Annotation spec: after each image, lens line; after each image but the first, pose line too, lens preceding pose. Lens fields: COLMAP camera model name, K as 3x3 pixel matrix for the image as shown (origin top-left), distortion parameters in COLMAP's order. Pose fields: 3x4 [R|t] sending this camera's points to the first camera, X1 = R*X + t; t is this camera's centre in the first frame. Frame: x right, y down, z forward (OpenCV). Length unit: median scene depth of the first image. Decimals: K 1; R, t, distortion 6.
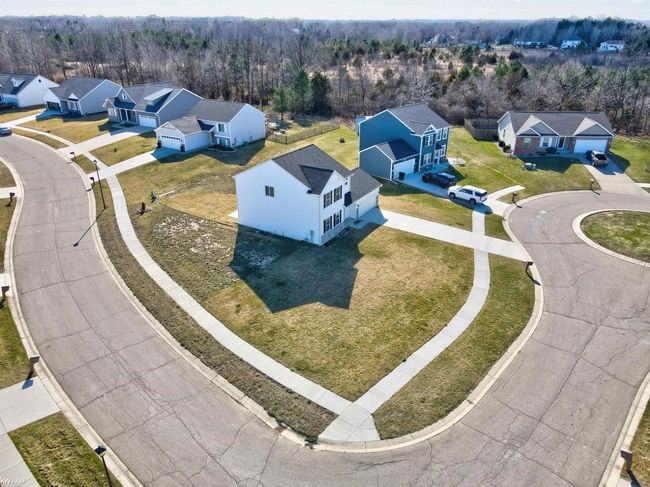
lens RADIAL K [[456.9, 0, 325.0], [0, 456.9, 243.5], [0, 0, 1]] dist [0.019550, -0.000297]
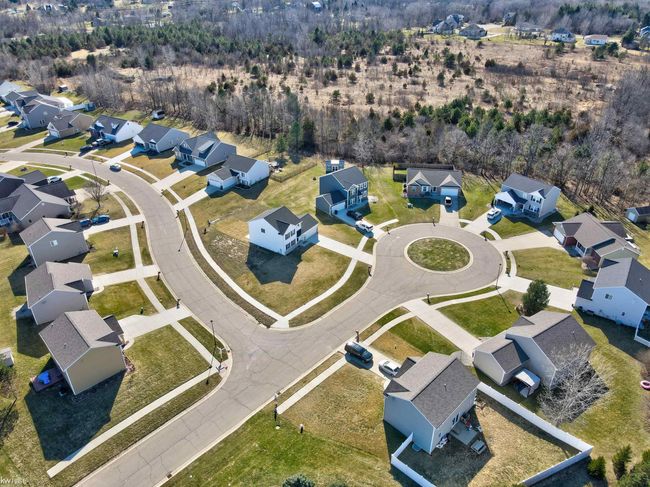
lens RADIAL K [[456.9, 0, 325.0], [0, 456.9, 243.5], [0, 0, 1]] dist [0.019550, -0.000297]
pose [[0.998291, 0.025037, -0.052796, 0.251567], [-0.019576, 0.994641, 0.101523, -0.234838], [0.055055, -0.100316, 0.993431, -1.016965]]
